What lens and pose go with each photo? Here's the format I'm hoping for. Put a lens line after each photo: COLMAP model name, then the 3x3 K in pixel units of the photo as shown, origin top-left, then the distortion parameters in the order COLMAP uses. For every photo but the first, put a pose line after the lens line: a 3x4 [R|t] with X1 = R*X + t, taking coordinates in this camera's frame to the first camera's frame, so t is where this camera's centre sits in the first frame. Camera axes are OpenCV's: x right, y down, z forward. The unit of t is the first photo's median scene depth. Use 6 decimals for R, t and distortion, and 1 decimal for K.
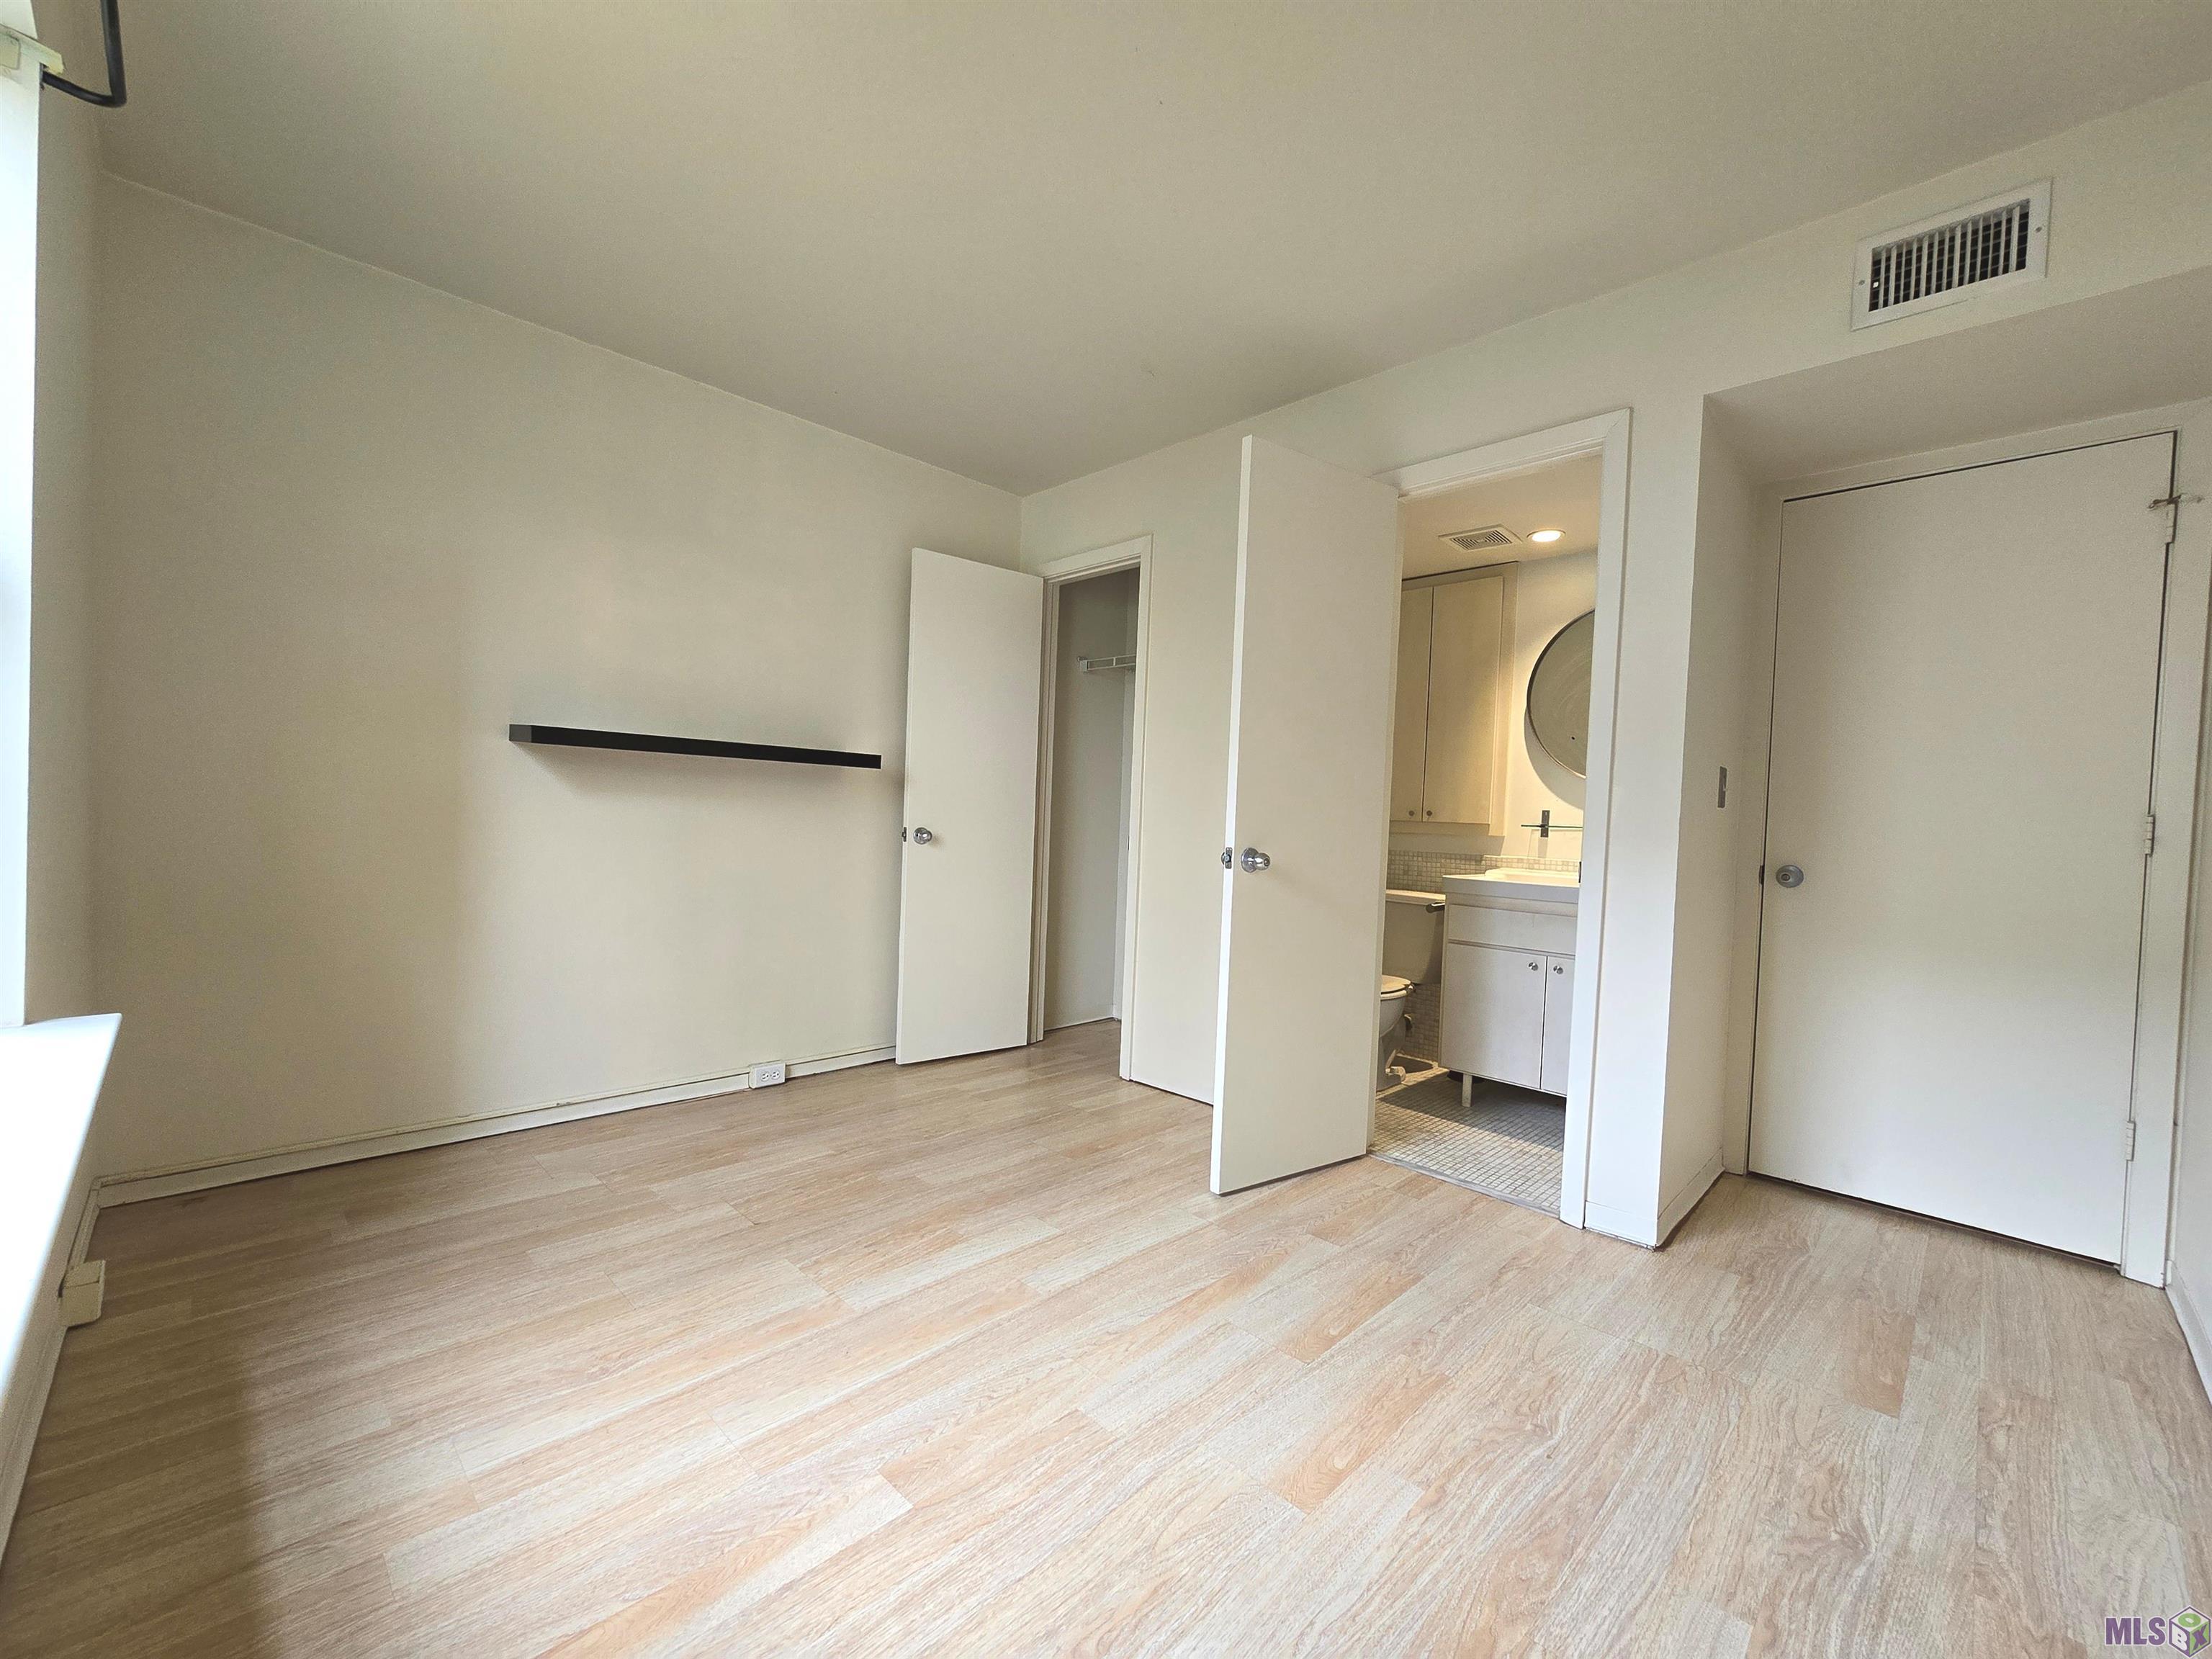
lens RADIAL K [[911.0, 0, 1106.2], [0, 911.0, 839.2], [0, 0, 1]] dist [-0.012714, 0.005835]
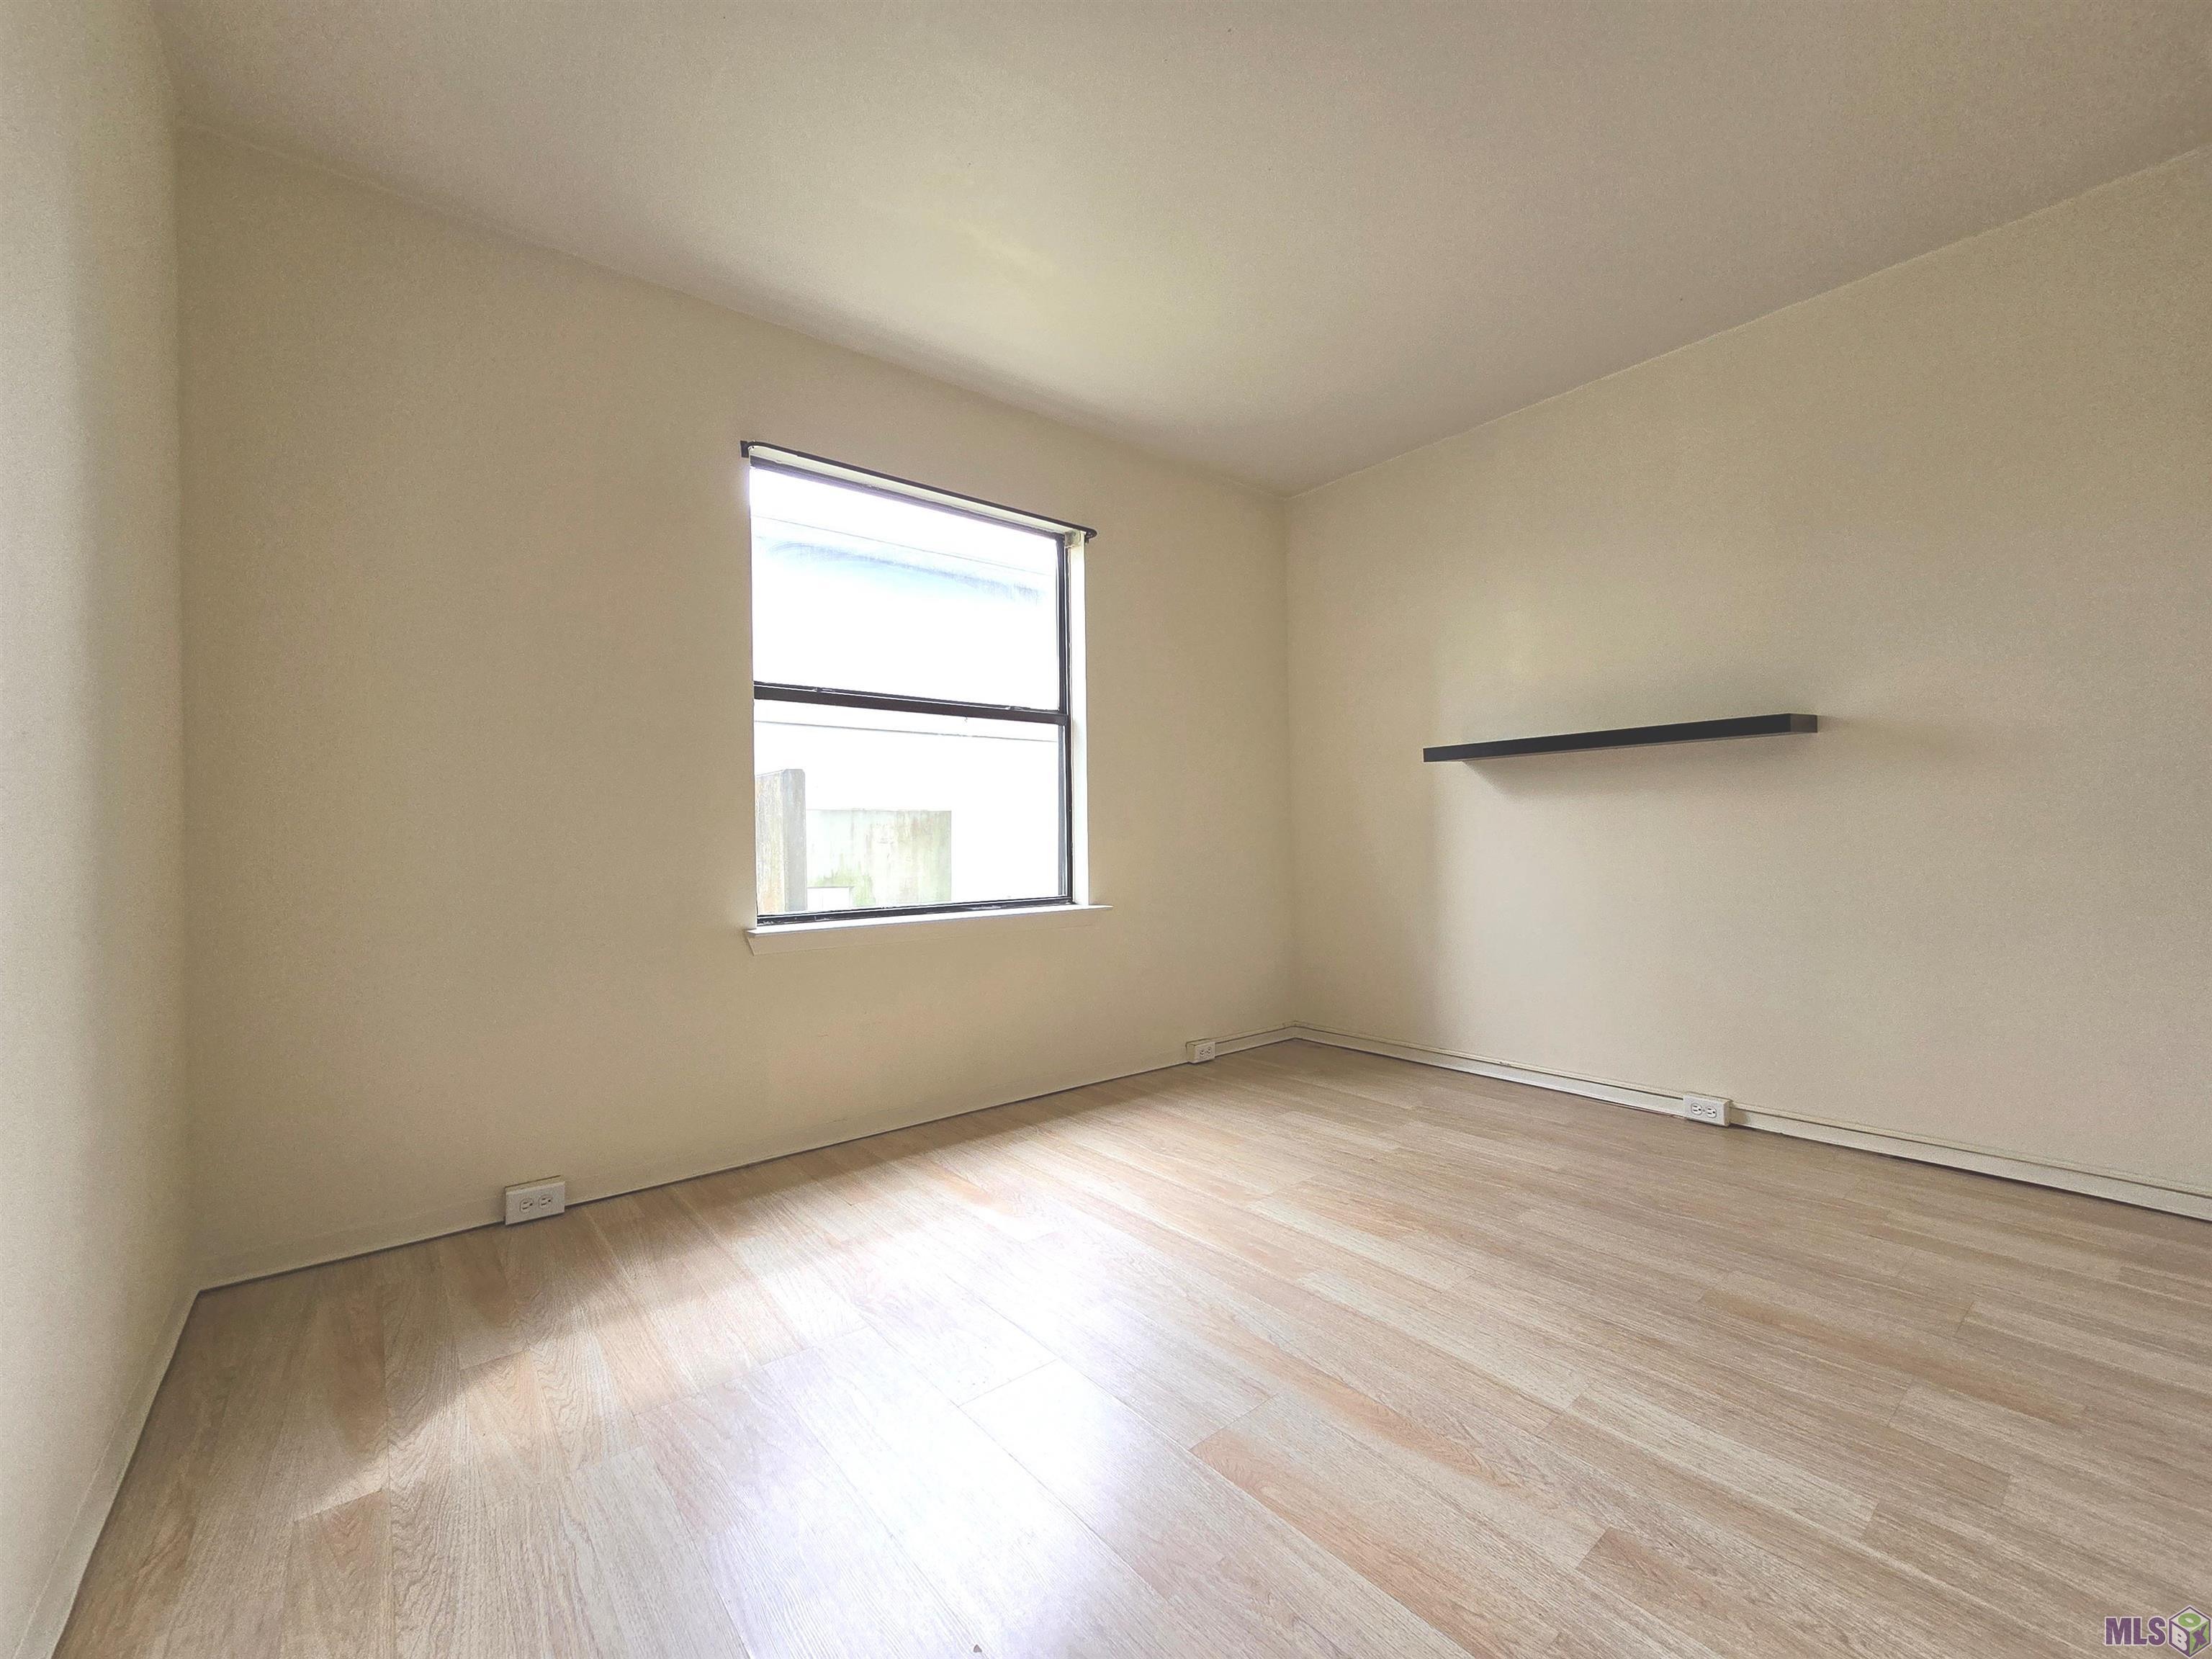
lens RADIAL K [[911.0, 0, 1110.0], [0, 911.0, 832.3], [0, 0, 1]] dist [-0.012714, 0.005835]
pose [[-0.108184, -0.042099, -0.993239, 0.811982], [-0.013747, 0.999071, -0.040849, 0.062777], [0.994036, 0.009235, -0.108662, 0.798831]]
